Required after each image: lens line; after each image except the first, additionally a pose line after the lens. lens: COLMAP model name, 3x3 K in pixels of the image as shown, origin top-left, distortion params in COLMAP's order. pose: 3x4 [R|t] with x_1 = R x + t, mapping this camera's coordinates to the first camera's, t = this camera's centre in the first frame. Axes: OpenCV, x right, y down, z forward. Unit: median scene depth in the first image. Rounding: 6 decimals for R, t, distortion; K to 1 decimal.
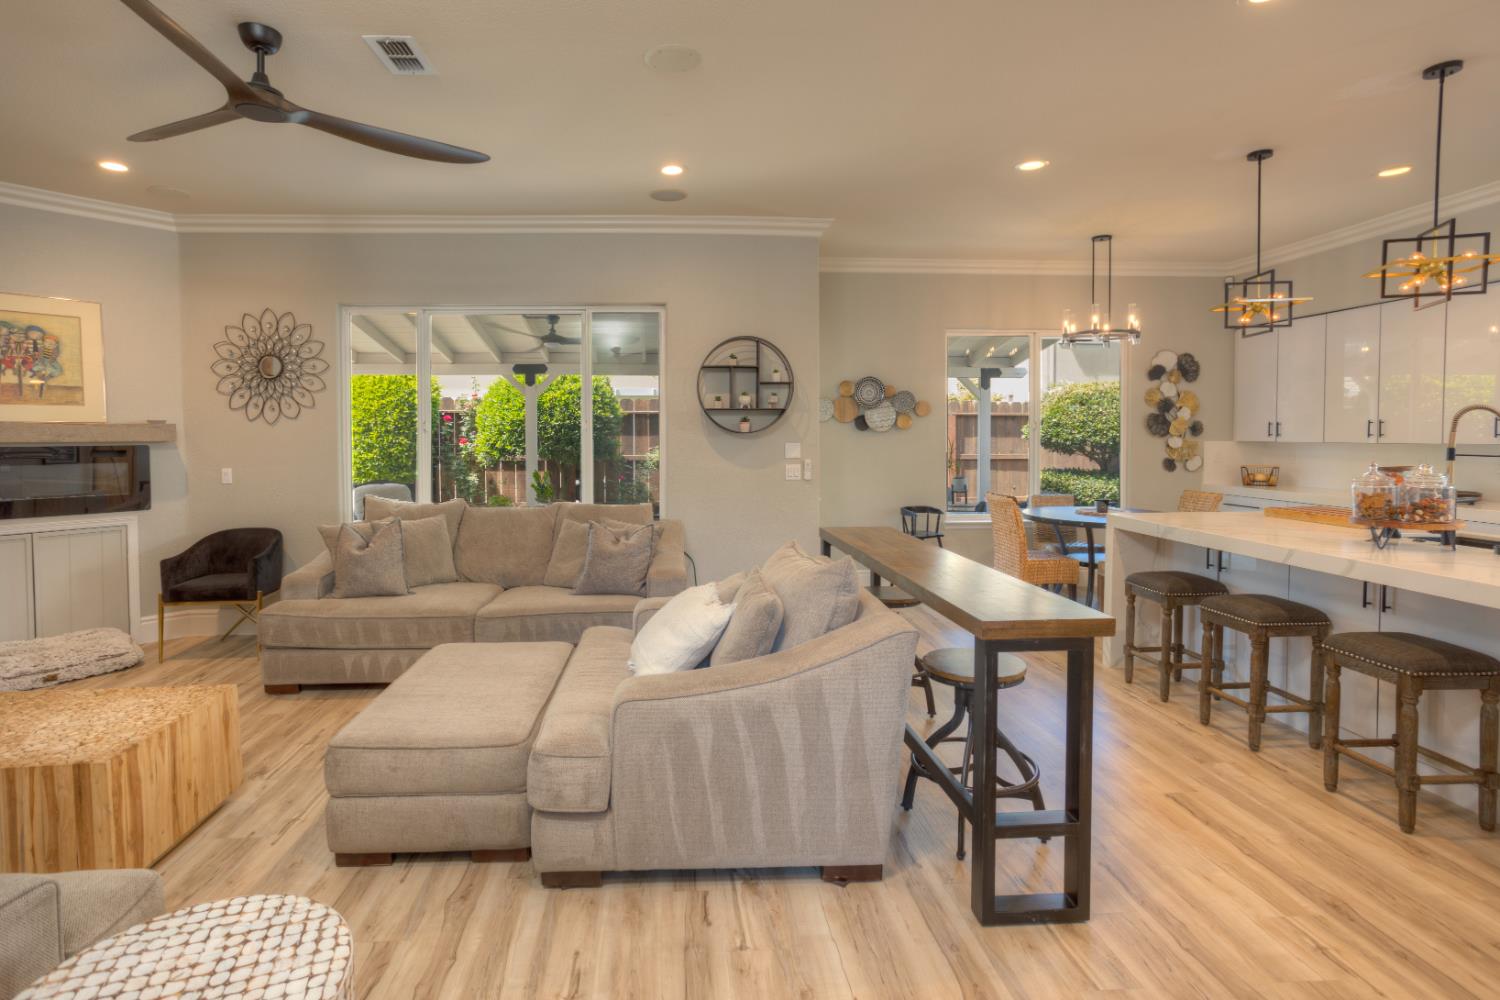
lens RADIAL K [[726.0, 0, 701.0], [0, 726.0, 456.5], [0, 0, 1]] dist [-0.056221, 0.030158]
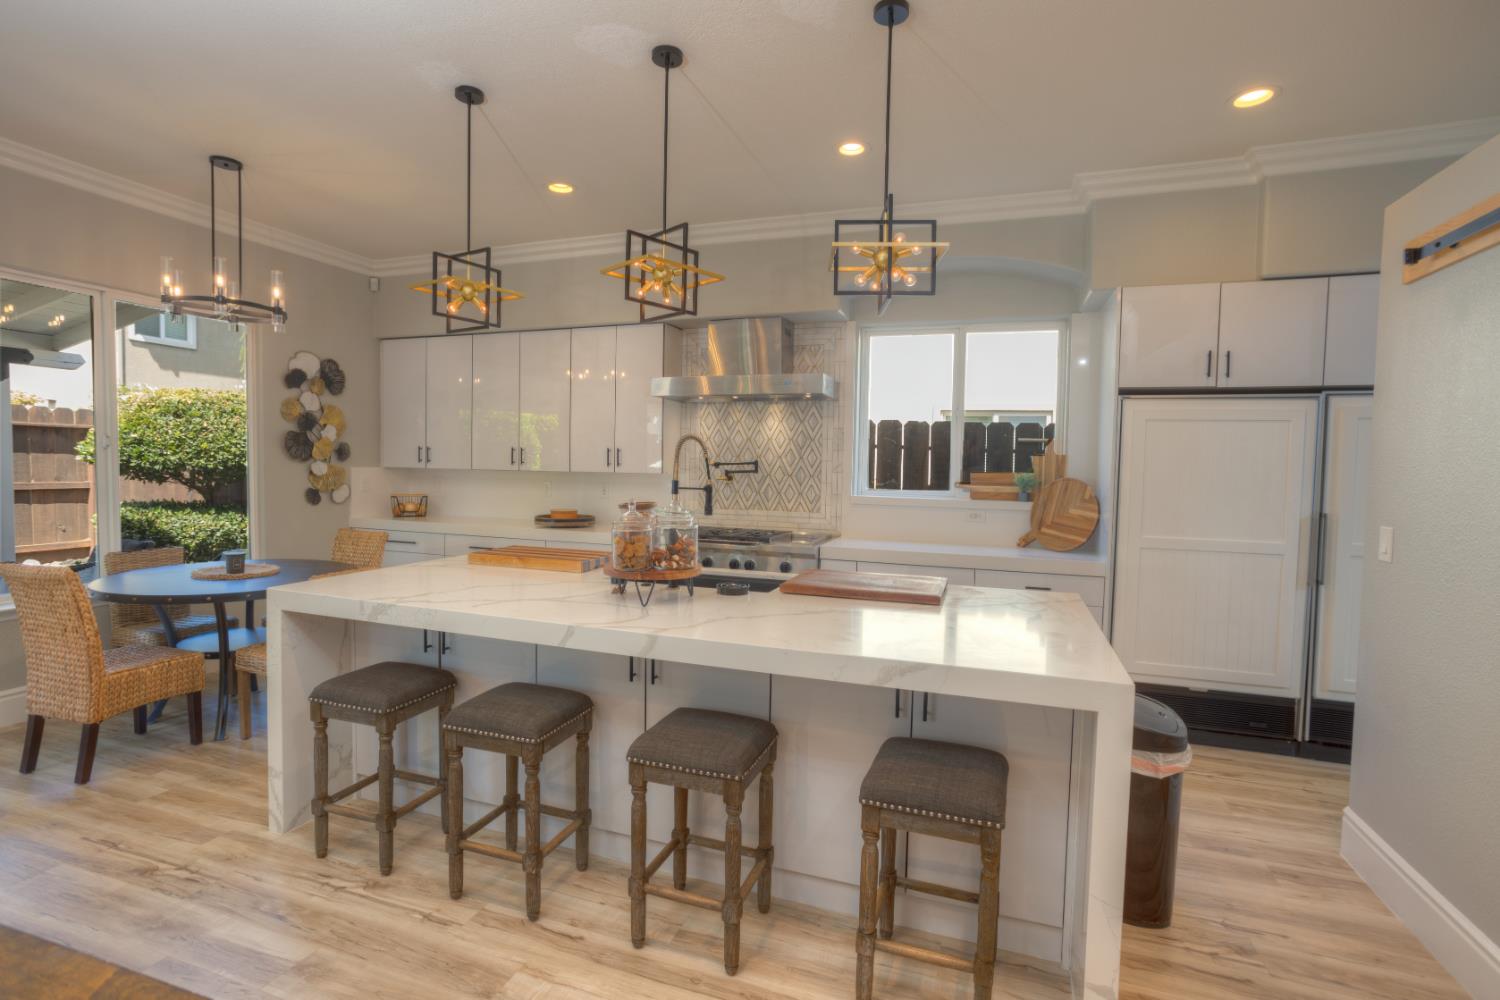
lens RADIAL K [[717.3, 0, 739.1], [0, 717.3, 494.2], [0, 0, 1]] dist [-0.054595, 0.034416]
pose [[0.381120, -0.029395, 0.924058, 0.113784], [0.009176, 0.999565, 0.028012, -0.009063], [-0.924480, -0.002197, 0.381224, 0.270558]]
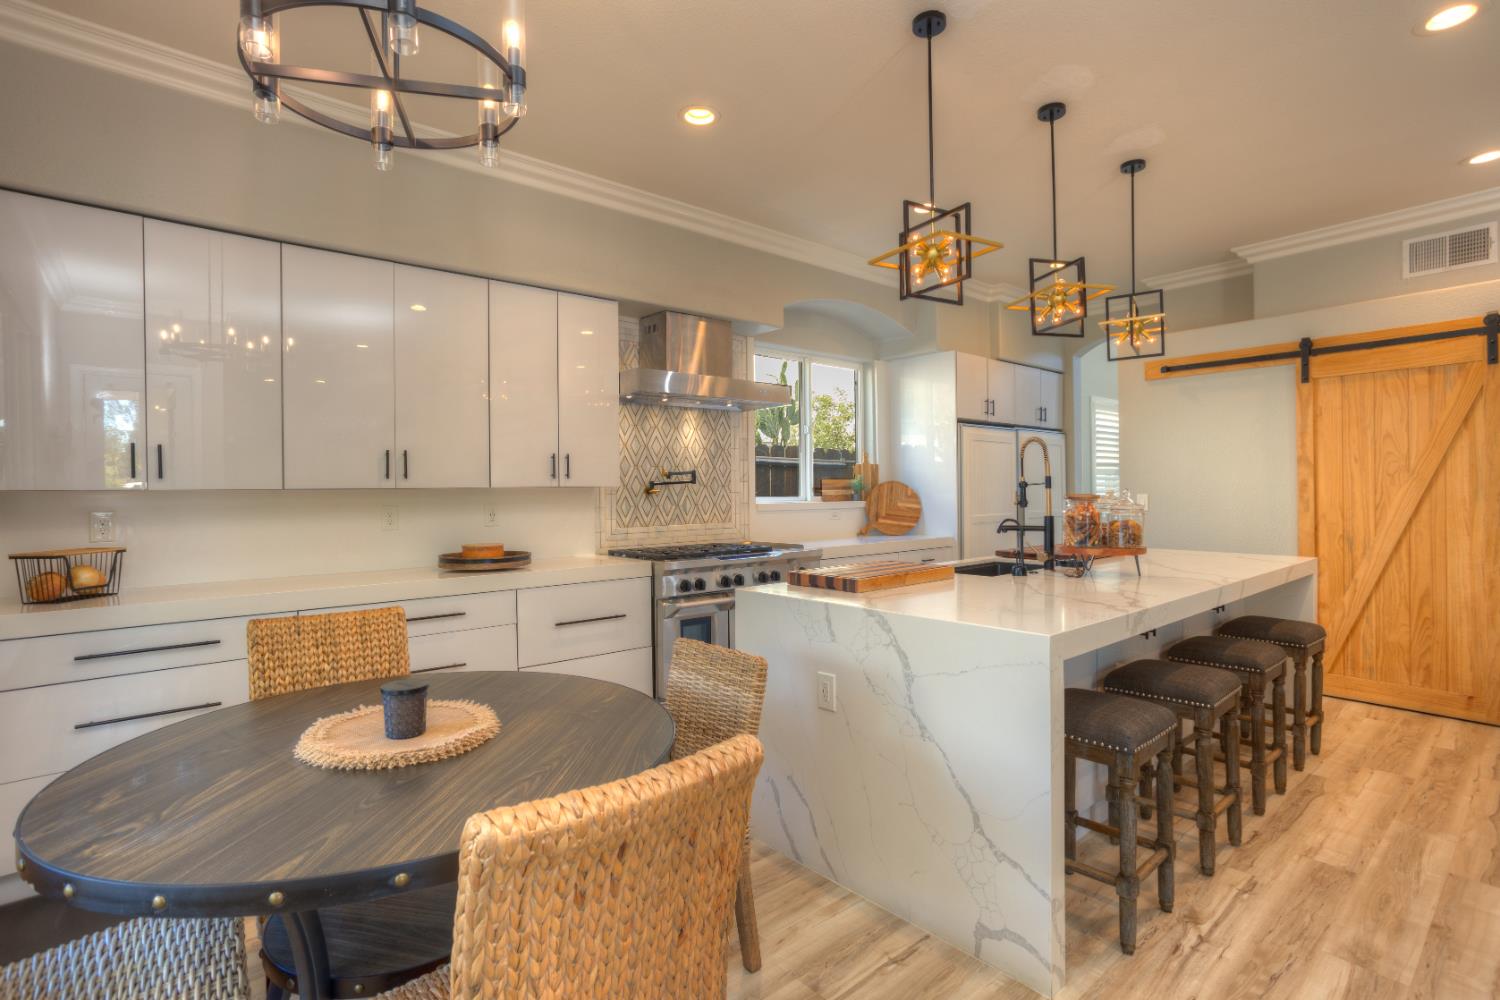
lens RADIAL K [[717.3, 0, 739.1], [0, 717.3, 494.2], [0, 0, 1]] dist [-0.054595, 0.034416]
pose [[-0.605385, 0.010920, 0.795858, 0.239620], [0.041399, 0.998984, 0.017784, -0.010234], [-0.794855, 0.043714, -0.605222, 0.954963]]
